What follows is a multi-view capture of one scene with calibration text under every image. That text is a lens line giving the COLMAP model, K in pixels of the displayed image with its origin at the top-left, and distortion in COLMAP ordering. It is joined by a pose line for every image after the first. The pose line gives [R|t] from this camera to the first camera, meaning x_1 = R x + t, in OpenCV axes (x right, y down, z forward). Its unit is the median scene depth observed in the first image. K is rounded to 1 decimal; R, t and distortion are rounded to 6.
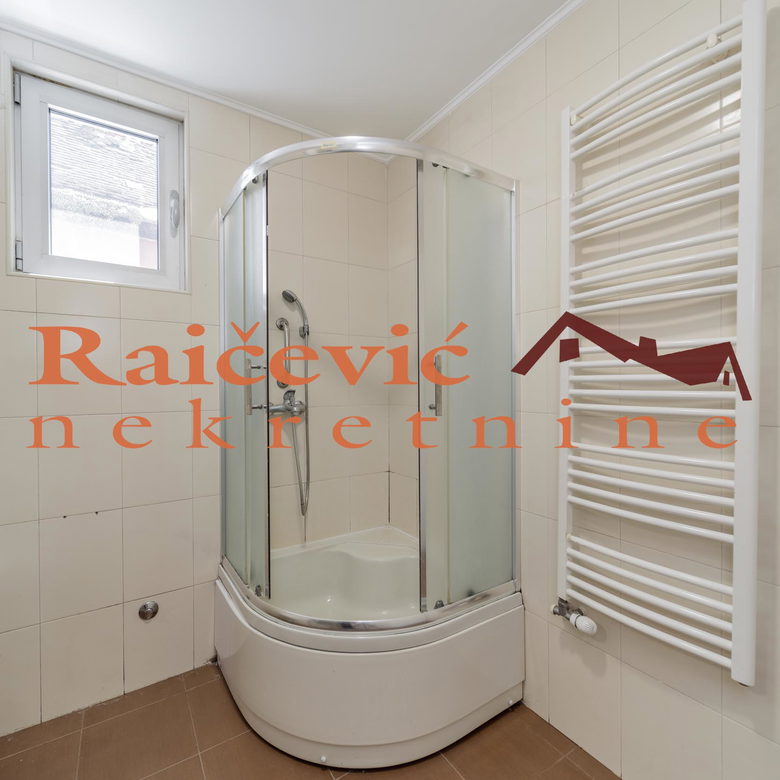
lens RADIAL K [[417.3, 0, 390.0], [0, 417.3, 390.0], [0, 0, 1]] dist [0.000090, -0.000230]
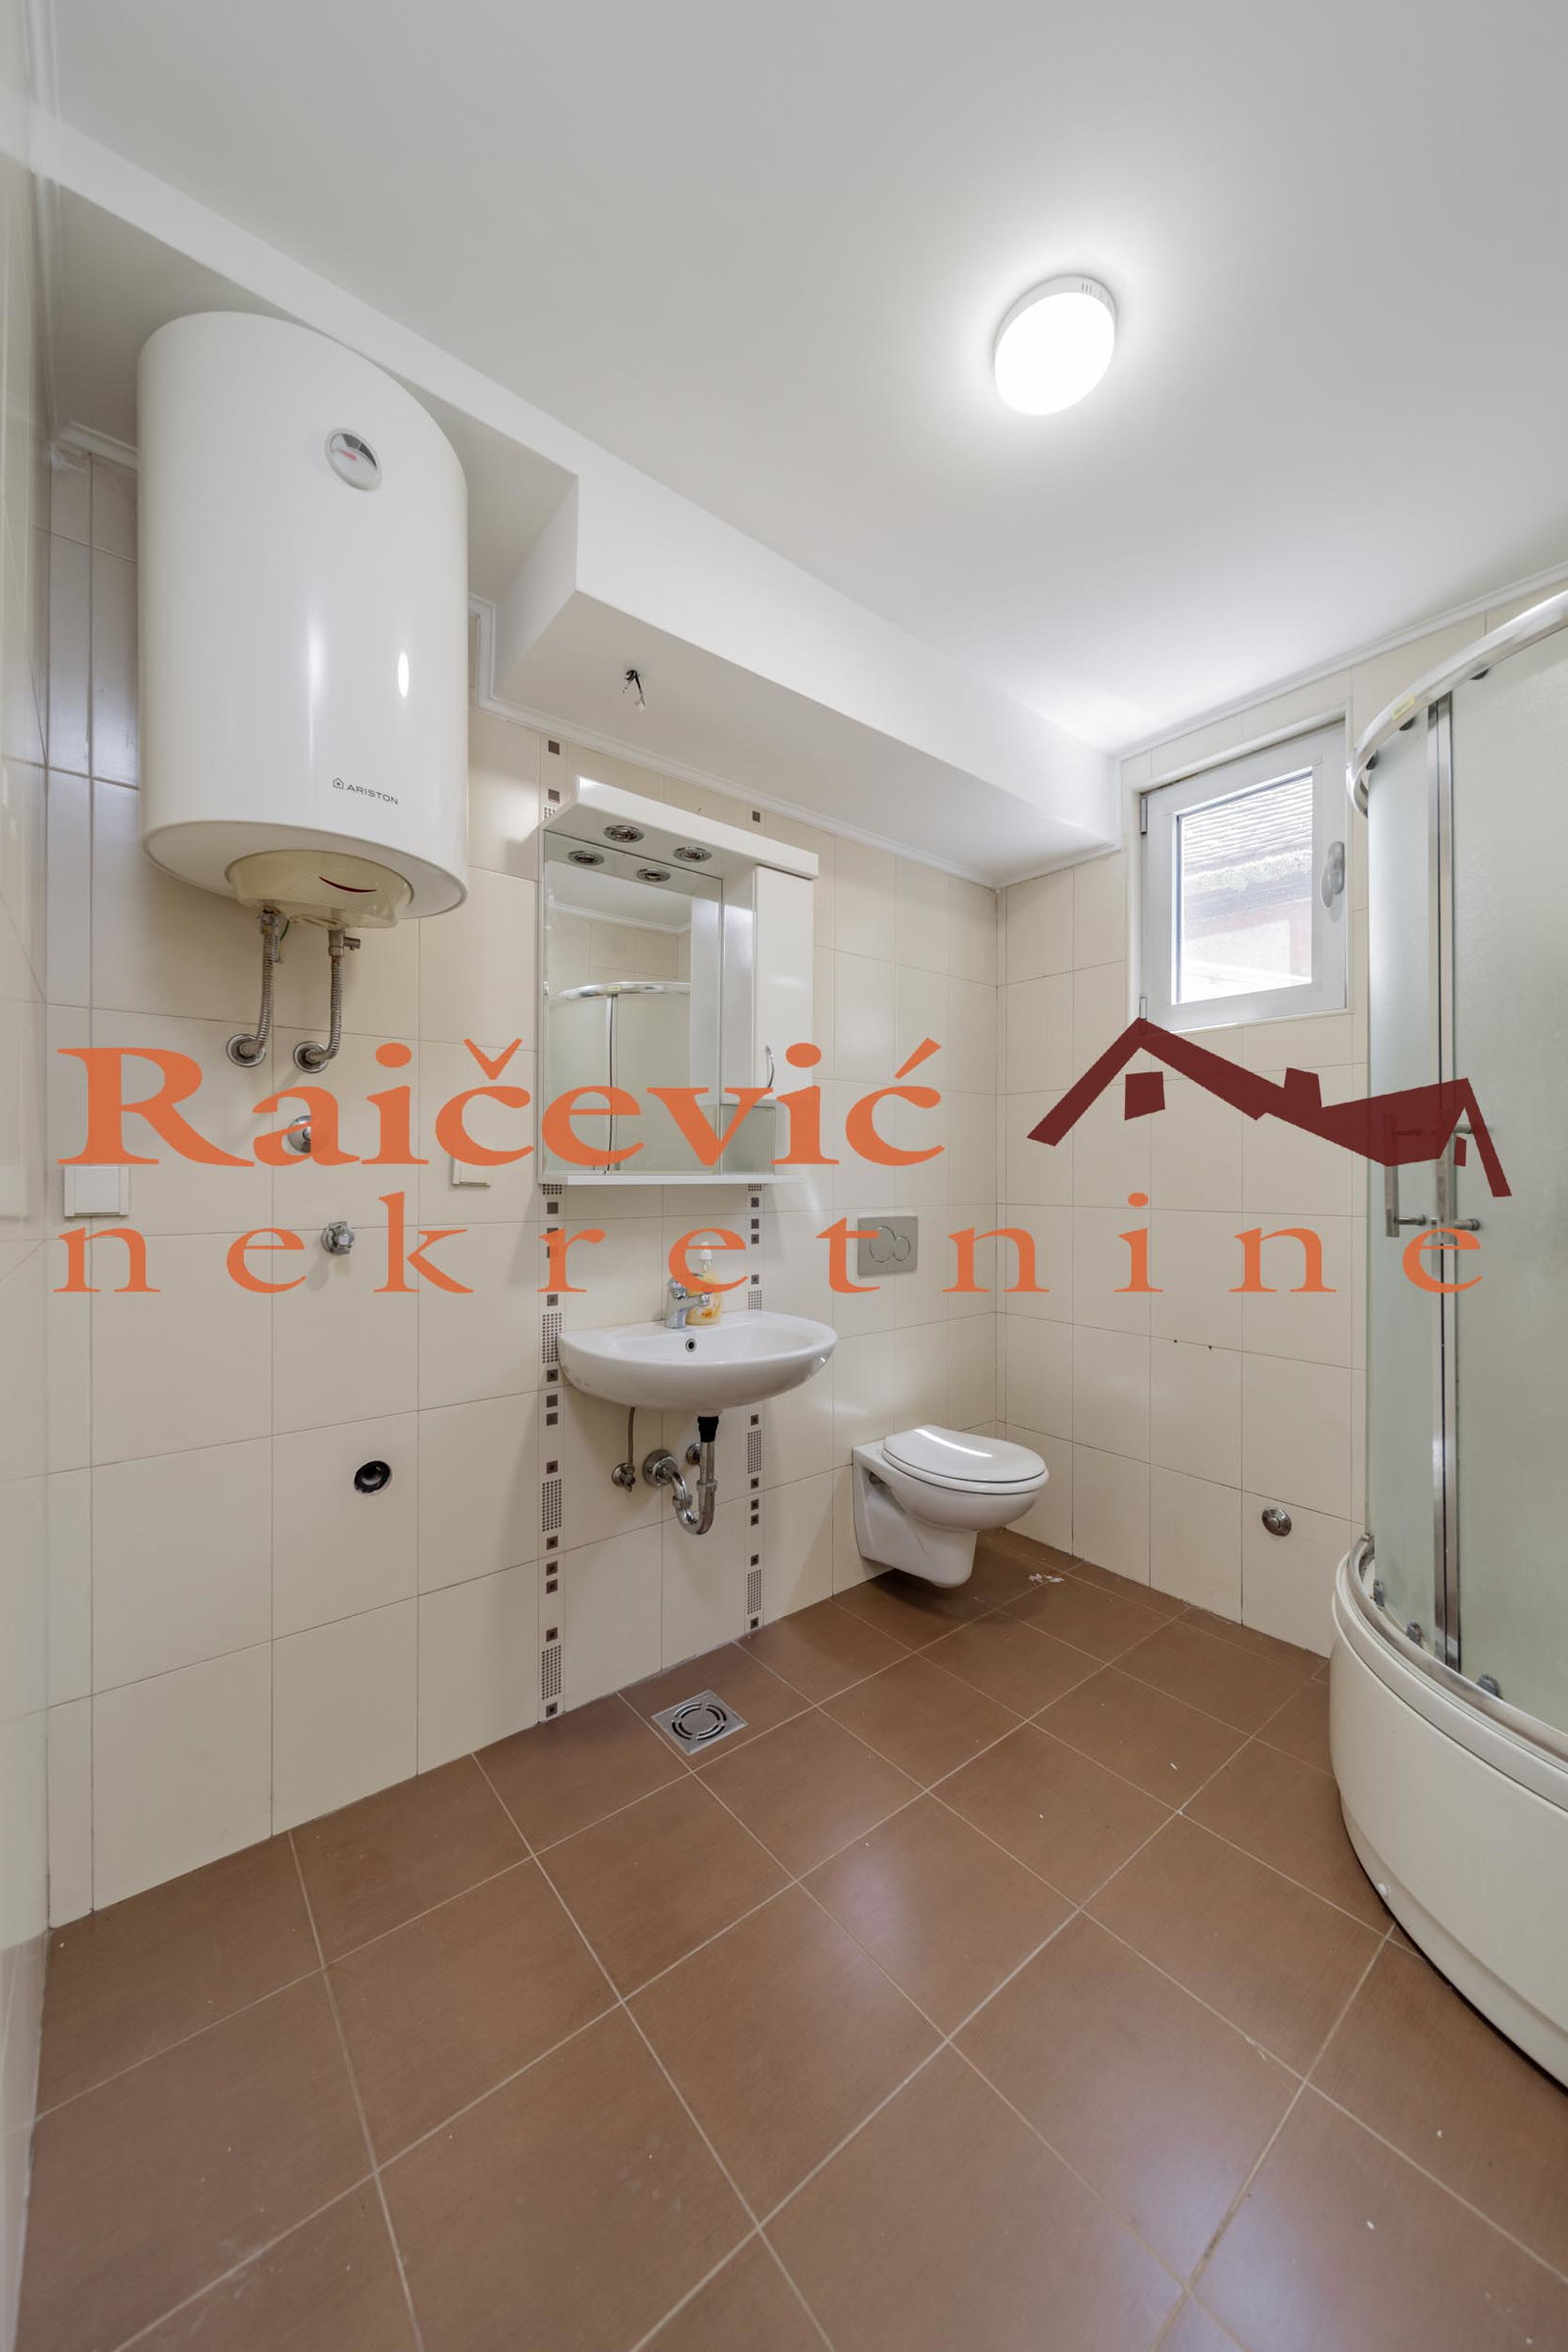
lens RADIAL K [[833.6, 0, 784.0], [0, 833.6, 1176.0], [0, 0, 1]] dist [-0.001434, -0.000266]
pose [[0.087254, 0.005548, -0.996171, 0.700694], [-0.009156, 0.999947, 0.004767, -0.002653], [0.996144, 0.008705, 0.087300, 0.141189]]
